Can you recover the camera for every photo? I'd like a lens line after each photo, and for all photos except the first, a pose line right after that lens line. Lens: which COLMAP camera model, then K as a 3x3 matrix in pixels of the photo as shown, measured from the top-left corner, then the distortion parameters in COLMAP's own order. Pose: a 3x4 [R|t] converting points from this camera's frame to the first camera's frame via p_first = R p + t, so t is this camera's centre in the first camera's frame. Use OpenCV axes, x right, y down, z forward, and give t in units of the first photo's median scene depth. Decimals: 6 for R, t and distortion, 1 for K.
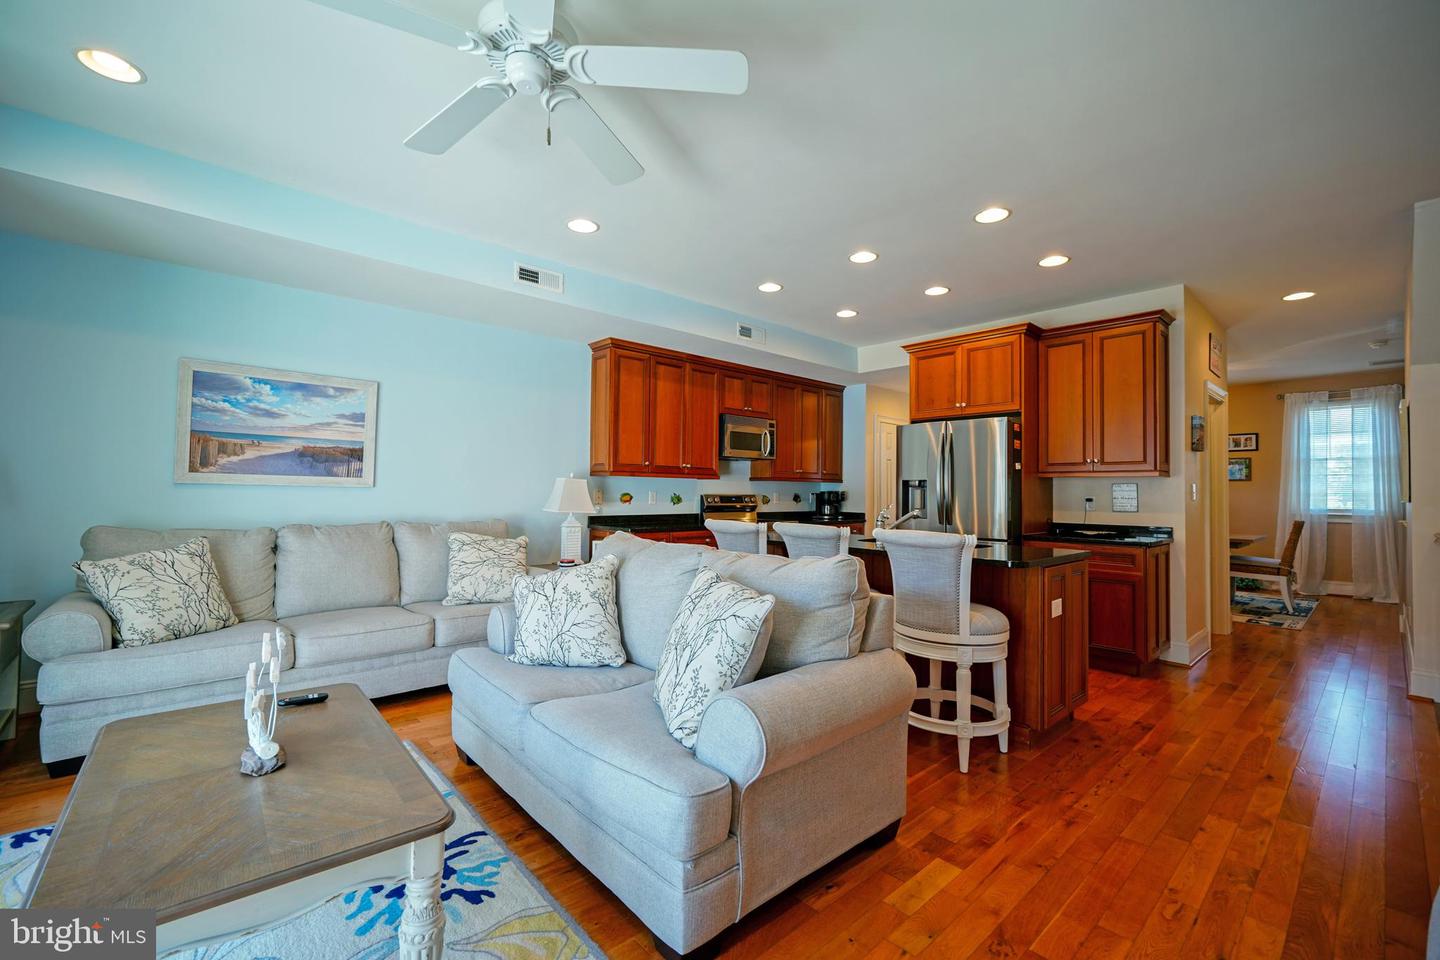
lens RADIAL K [[600.5, 0, 720.0], [0, 600.5, 480.0], [0, 0, 1]] dist [-0.000758, -0.000059]
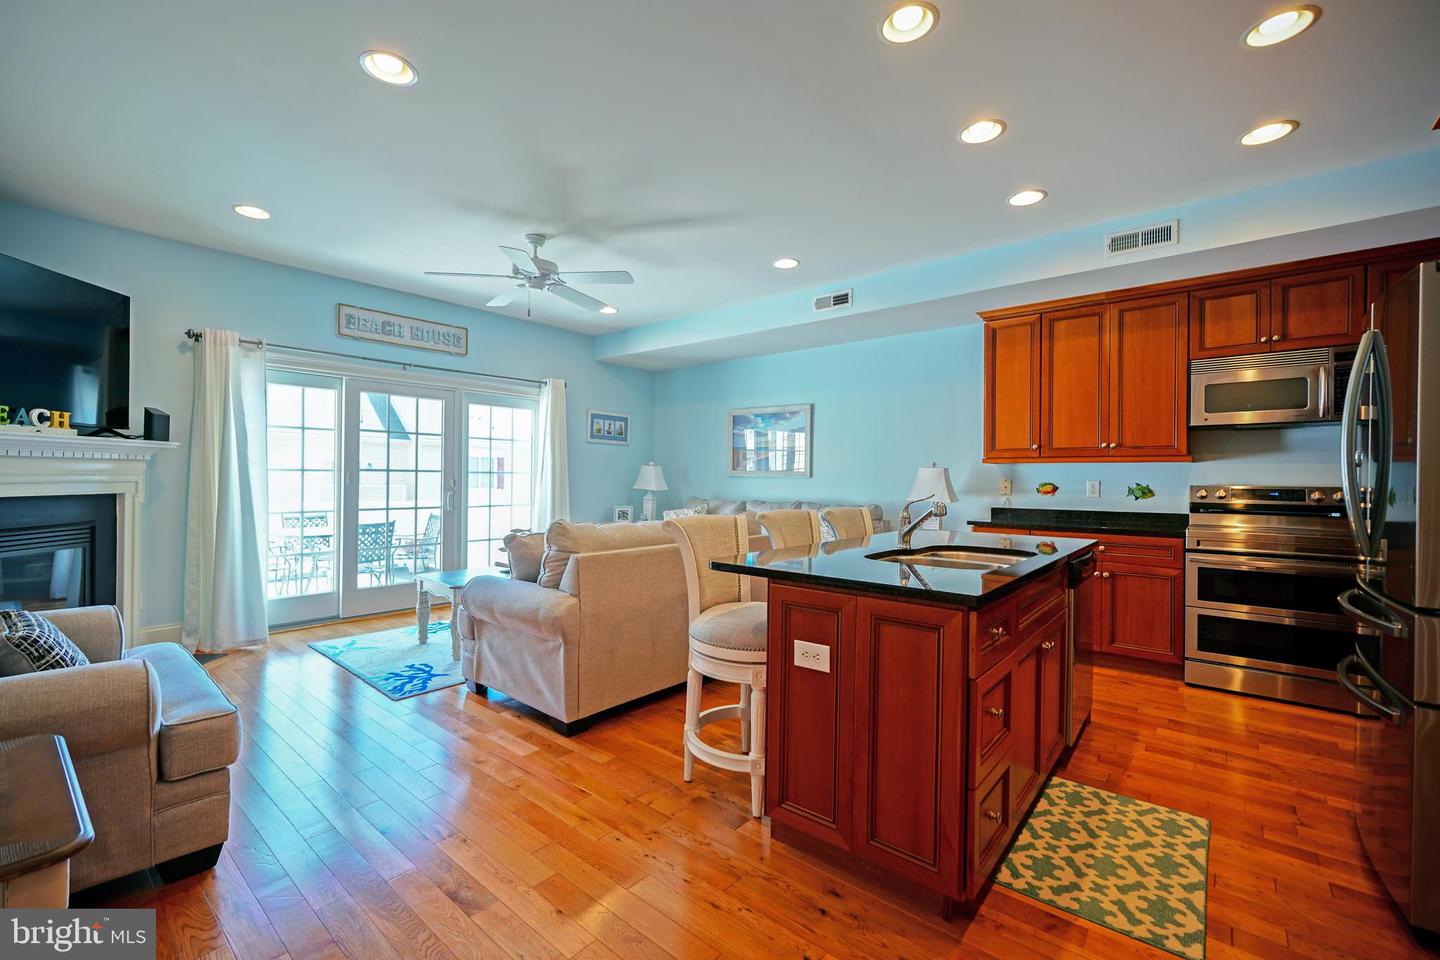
lens RADIAL K [[600.5, 0, 720.0], [0, 600.5, 480.0], [0, 0, 1]] dist [-0.000758, -0.000059]
pose [[0.150091, -0.005955, -0.988654, 0.611595], [0.010580, 0.999934, -0.004417, 0.017366], [0.988616, -0.009797, 0.150144, 0.424692]]
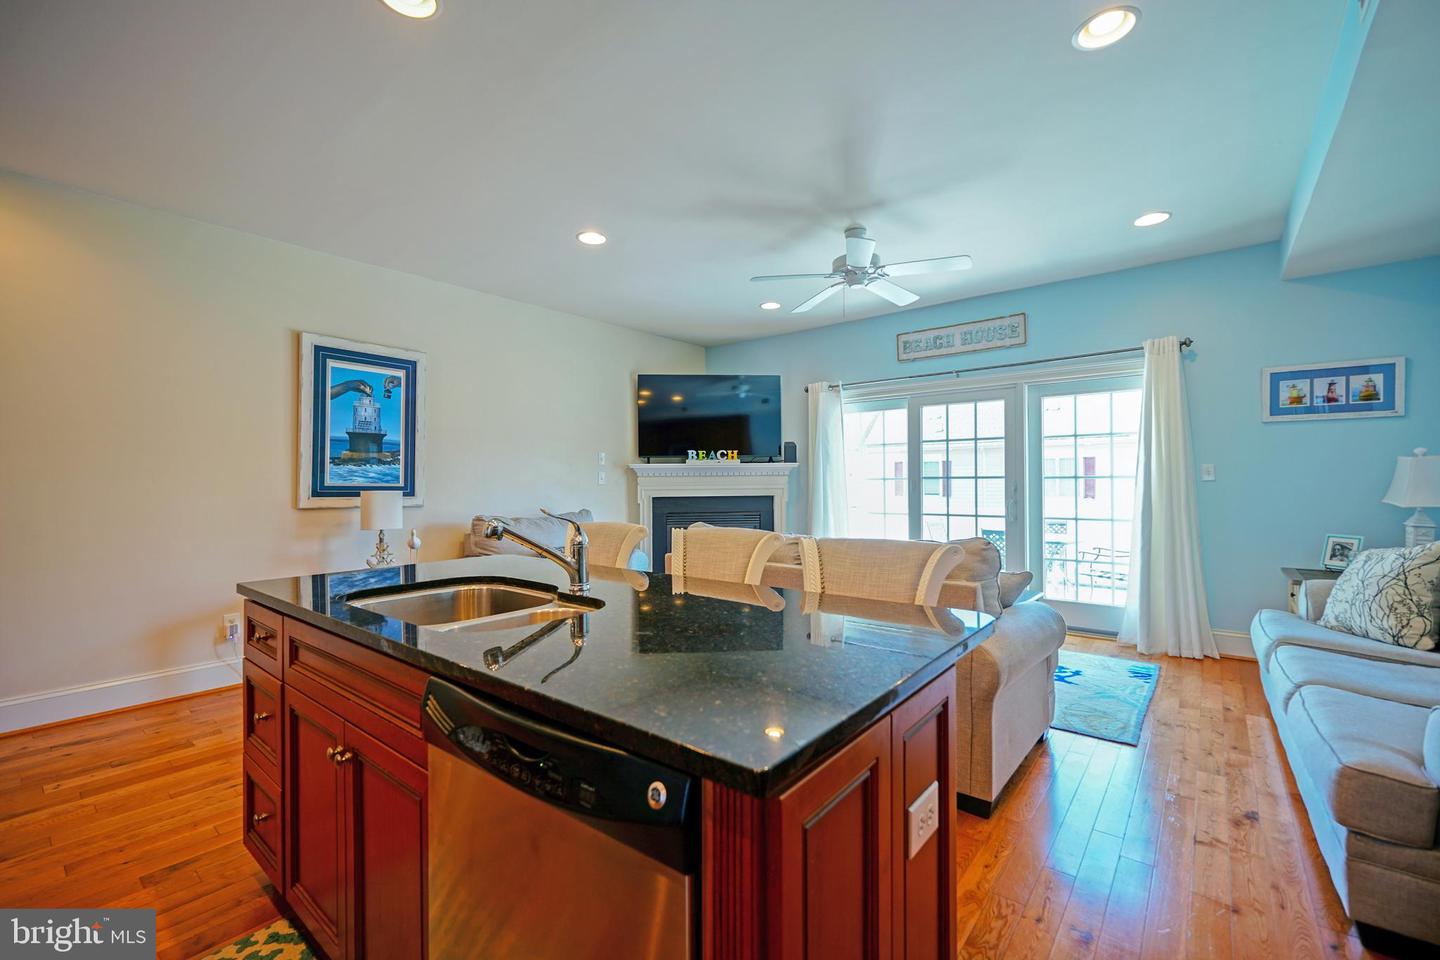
lens RADIAL K [[622.2, 0, 720.0], [0, 622.2, 480.0], [0, 0, 1]] dist [0.001167, 0.000162]
pose [[-0.987193, -0.005549, -0.159435, 0.153339], [-0.001915, 0.999735, -0.022940, 0.019989], [0.159520, -0.022341, -0.986942, 0.959673]]
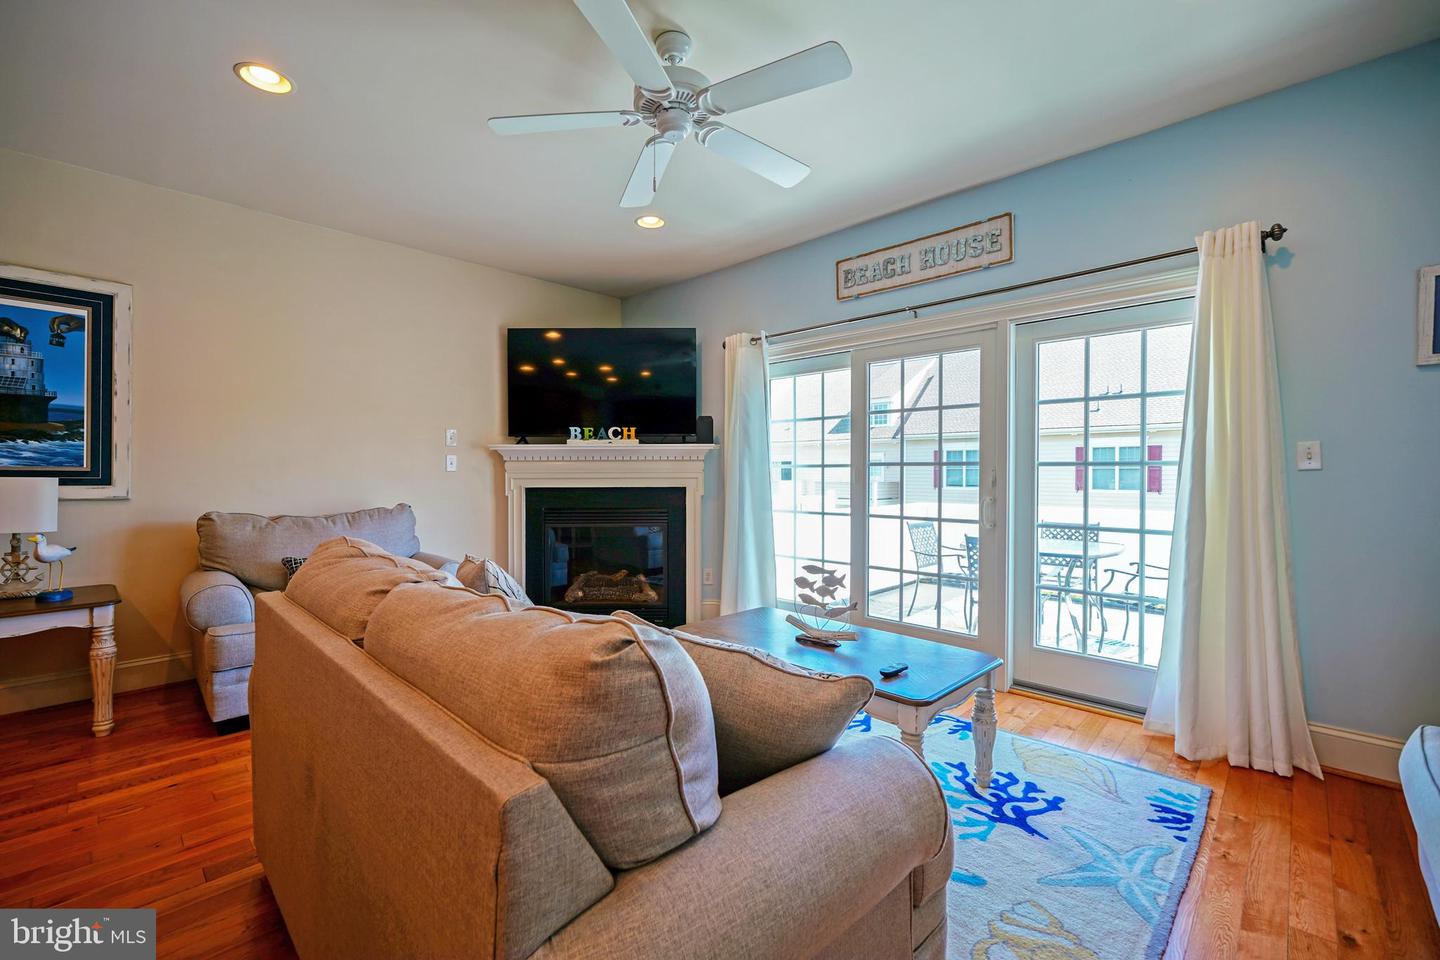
lens RADIAL K [[615.5, 0, 720.0], [0, 615.5, 480.0], [0, 0, 1]] dist [0.000984, 0.000469]
pose [[-0.997341, -0.010059, -0.072185, -0.102459], [-0.009765, 0.999943, -0.004432, 0.015826], [0.072225, -0.003715, -0.997381, 0.715858]]
